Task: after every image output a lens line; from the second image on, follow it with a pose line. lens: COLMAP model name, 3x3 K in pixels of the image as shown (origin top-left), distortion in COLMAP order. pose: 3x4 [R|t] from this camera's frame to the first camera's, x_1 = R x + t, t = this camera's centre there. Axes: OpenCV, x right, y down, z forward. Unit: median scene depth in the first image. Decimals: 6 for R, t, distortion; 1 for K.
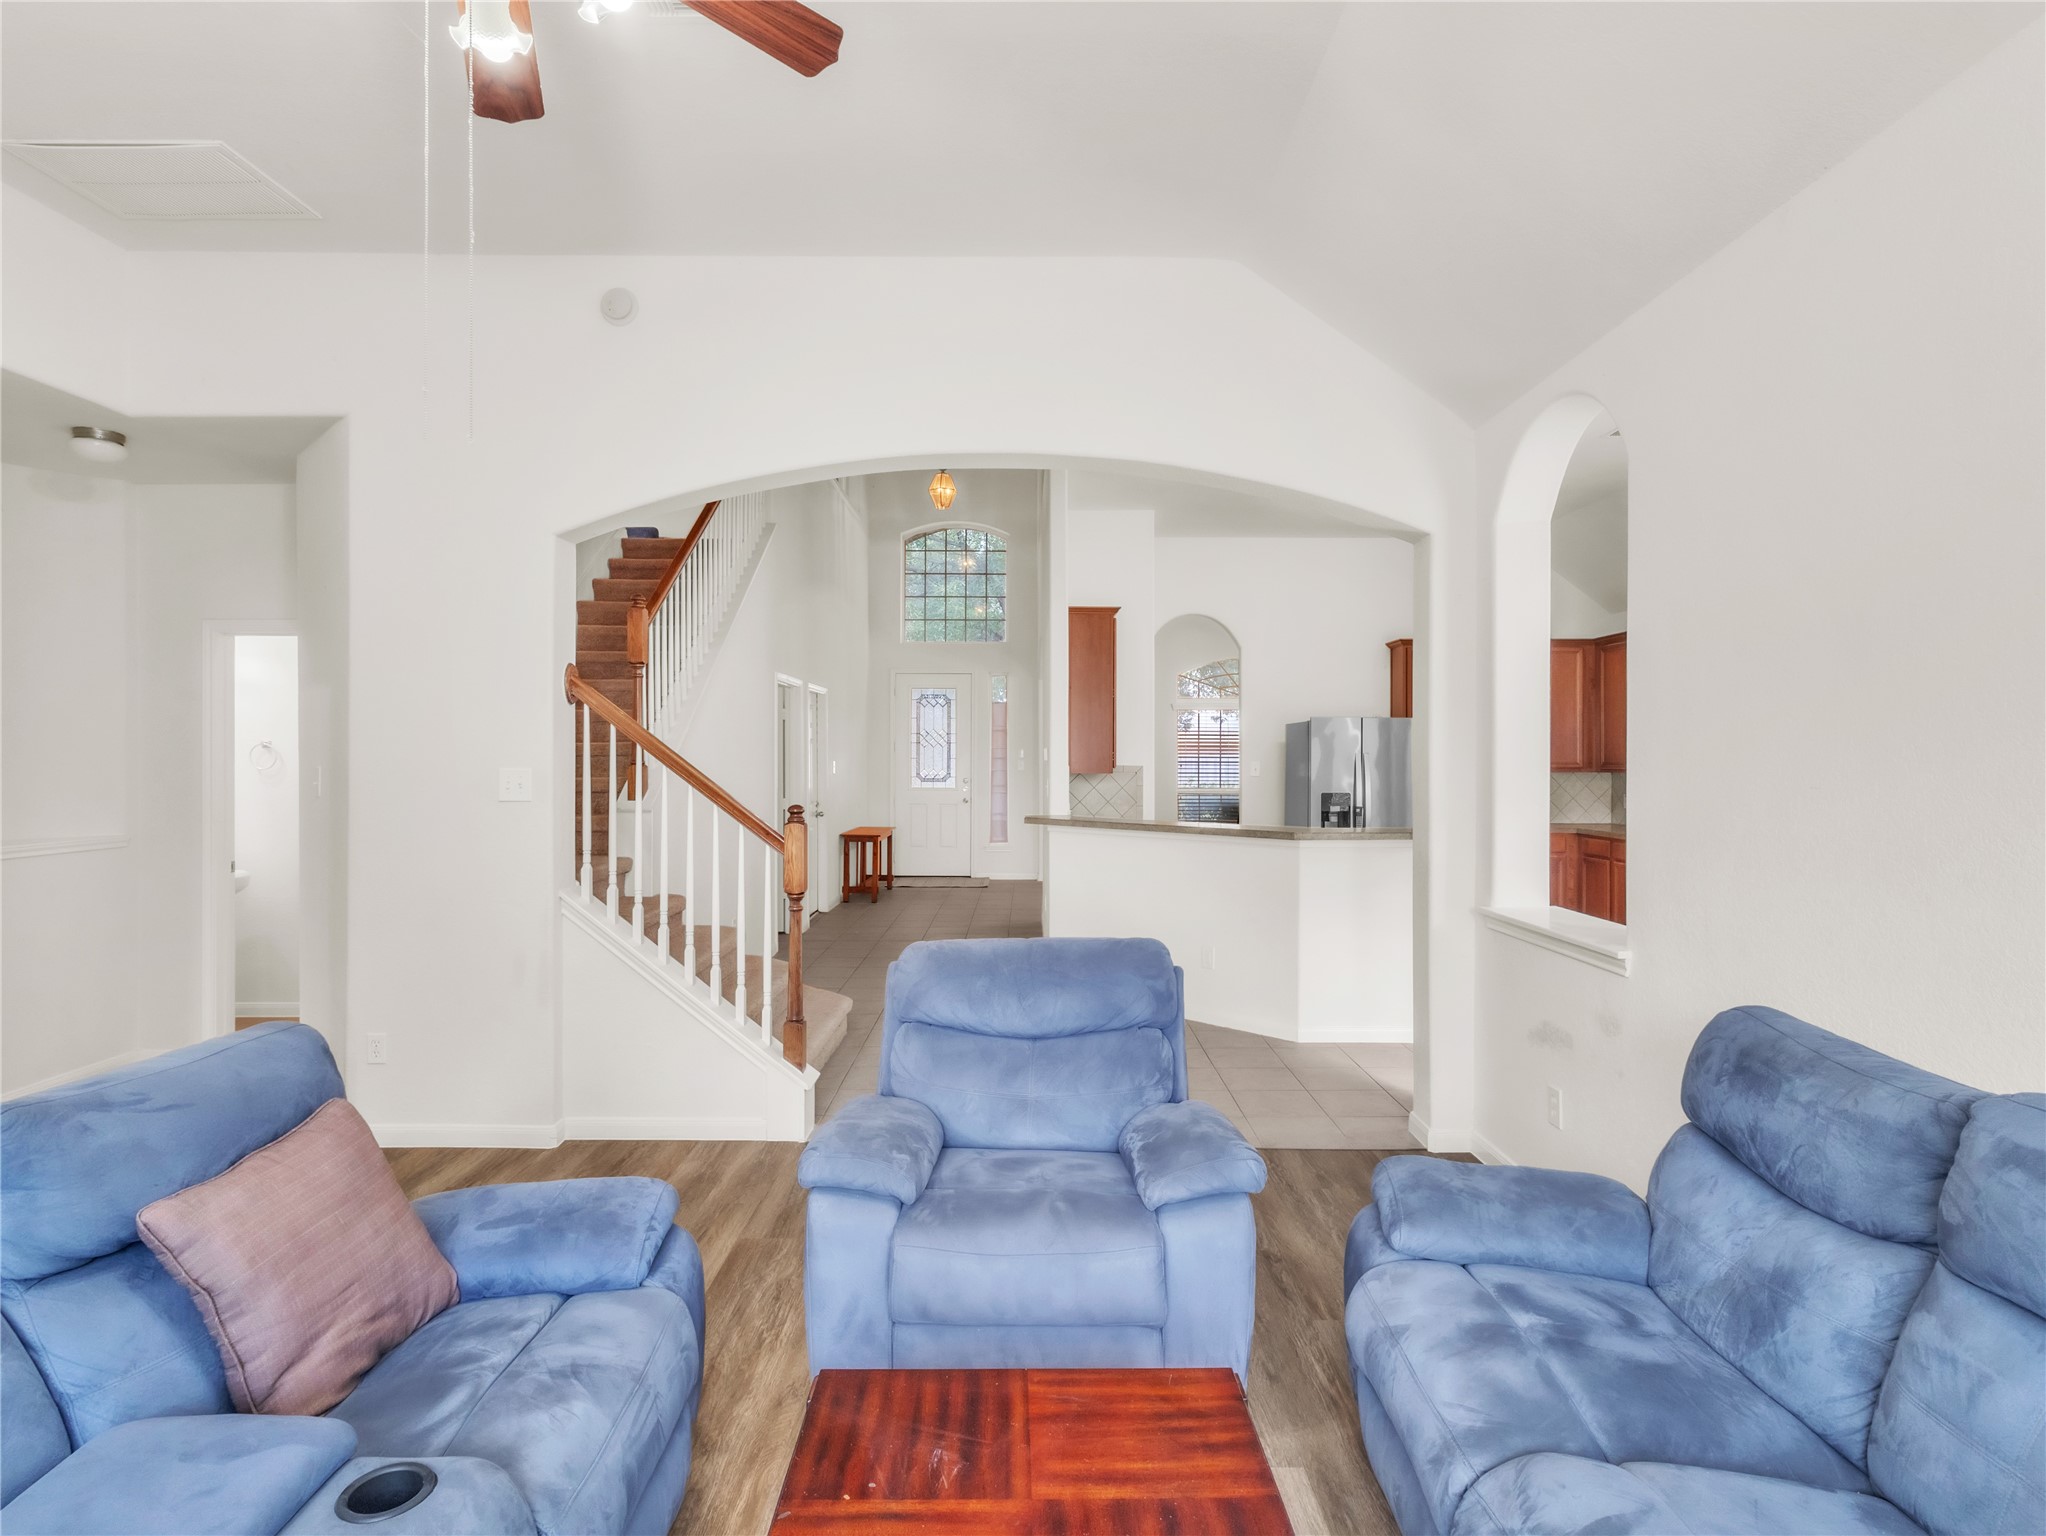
lens RADIAL K [[1066.5, 0, 1021.9], [0, 1066.5, 770.6], [0, 0, 1]] dist [-0.003412, 0.003449]
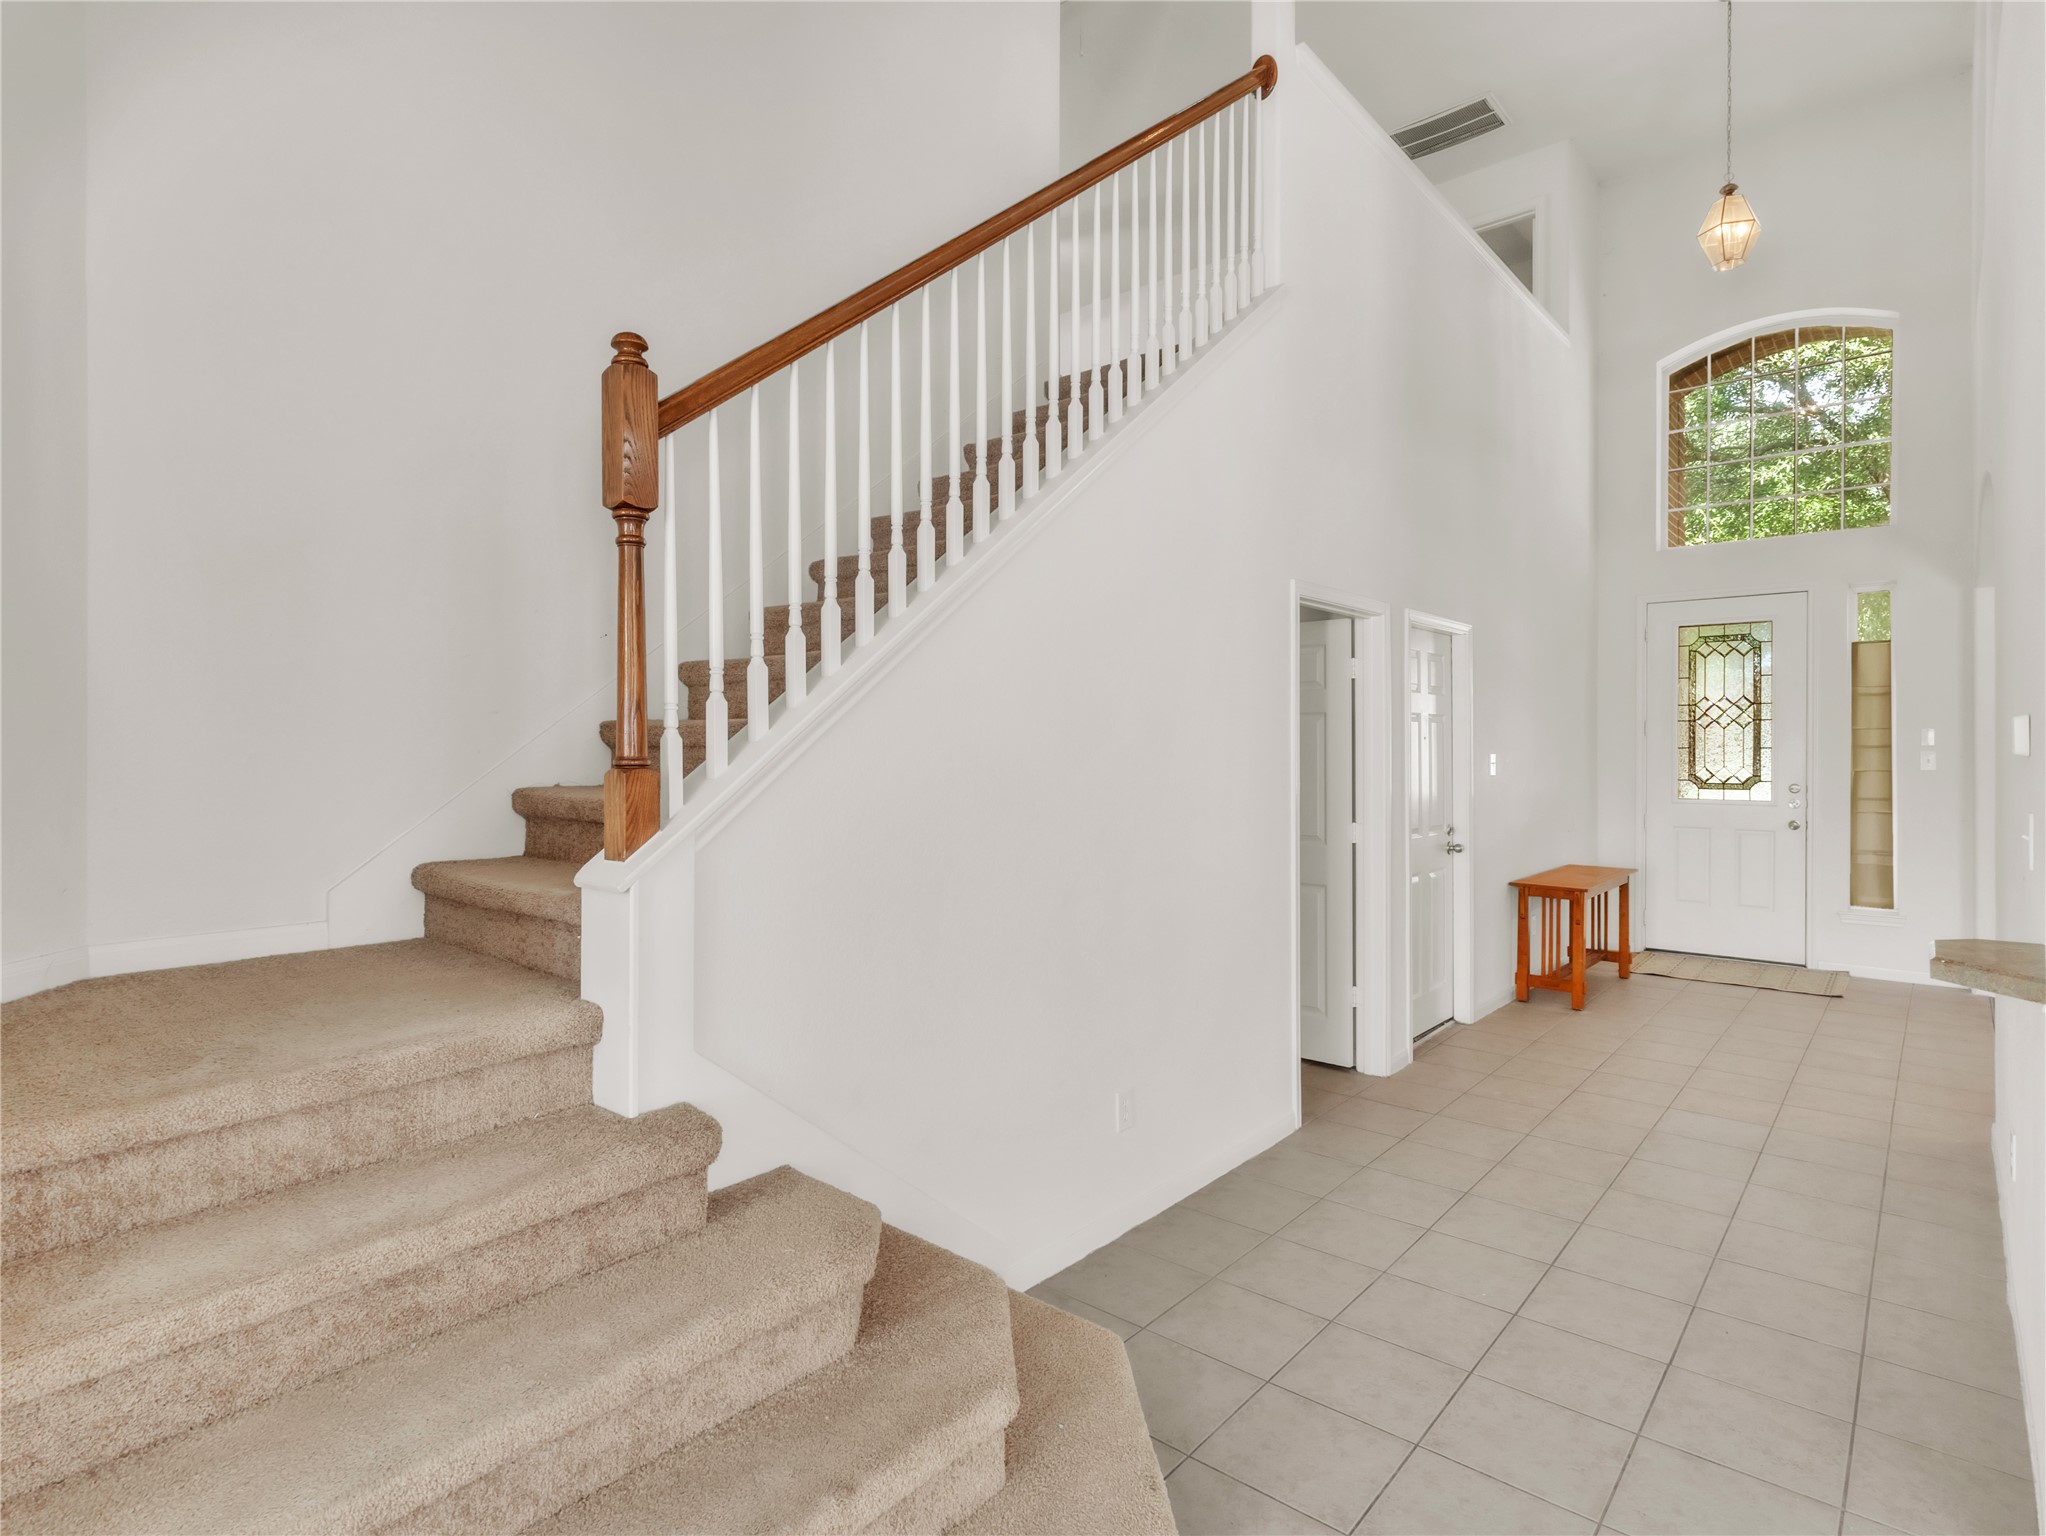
lens RADIAL K [[1066.5, 0, 1014.3], [0, 1066.5, 757.9], [0, 0, 1]] dist [-0.003412, 0.003449]
pose [[0.756868, 0.001245, -0.653567, 0.001980], [-0.002837, 0.999995, -0.001381, -0.005119], [0.653562, 0.002900, 0.756868, 0.387516]]
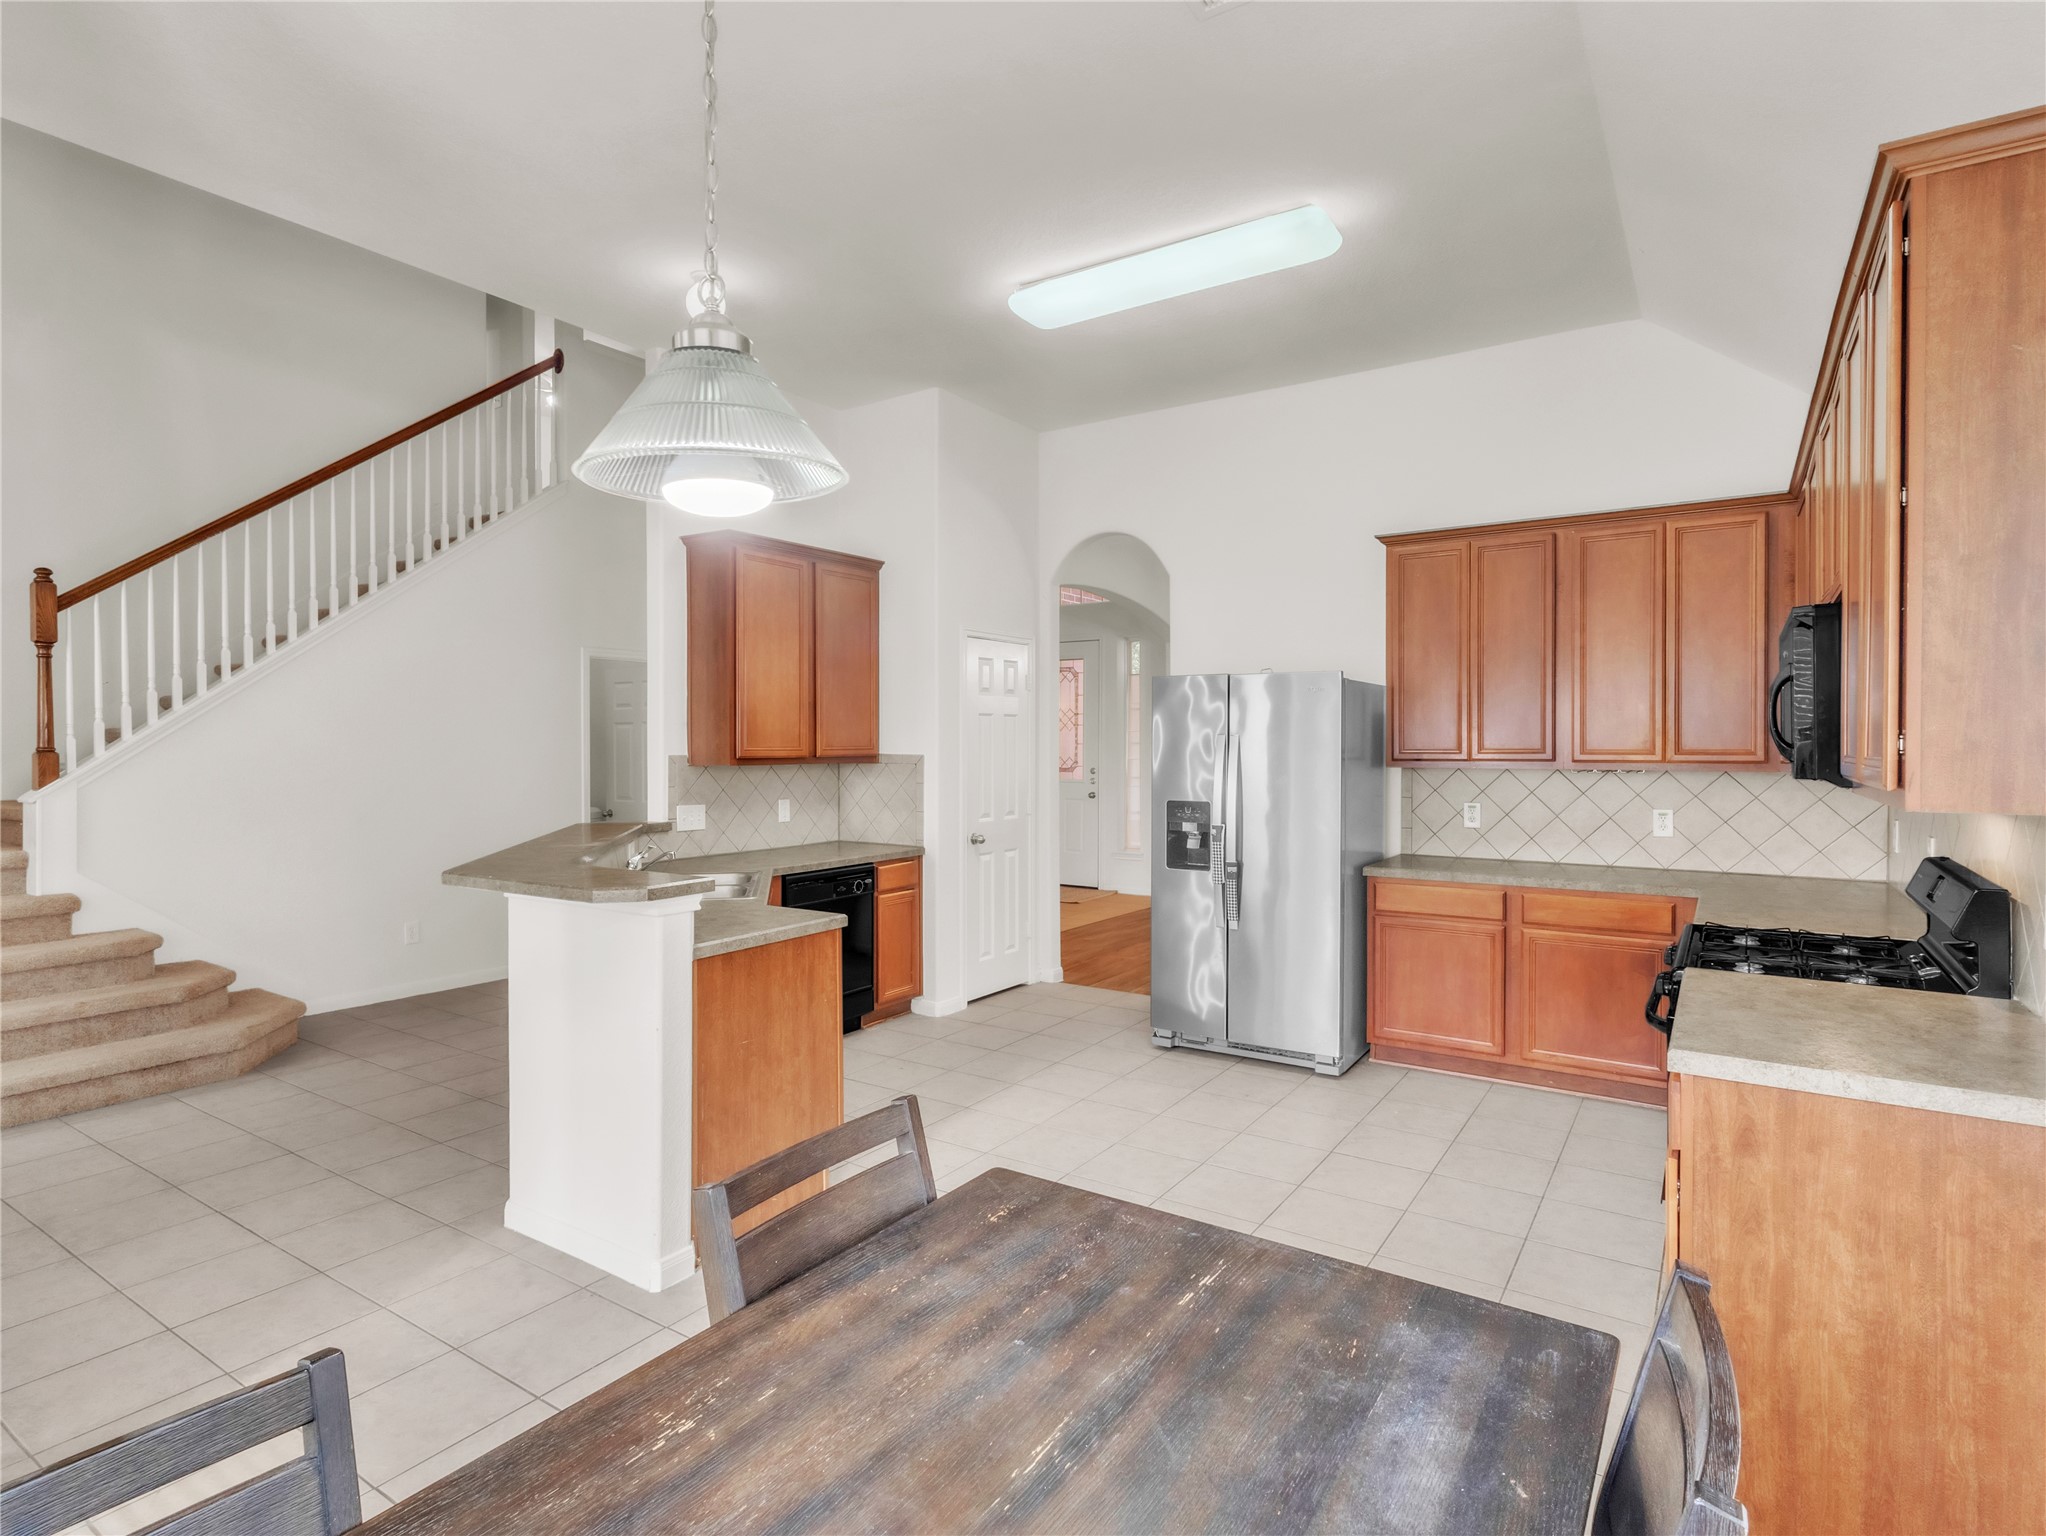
lens RADIAL K [[1066.5, 0, 1016.5], [0, 1066.5, 761.8], [0, 0, 1]] dist [-0.003412, 0.003449]
pose [[0.836255, 0.007507, -0.548289, 0.410802], [-0.003976, 0.999963, 0.007628, -0.004306], [0.548326, -0.004199, 0.836254, 0.336050]]
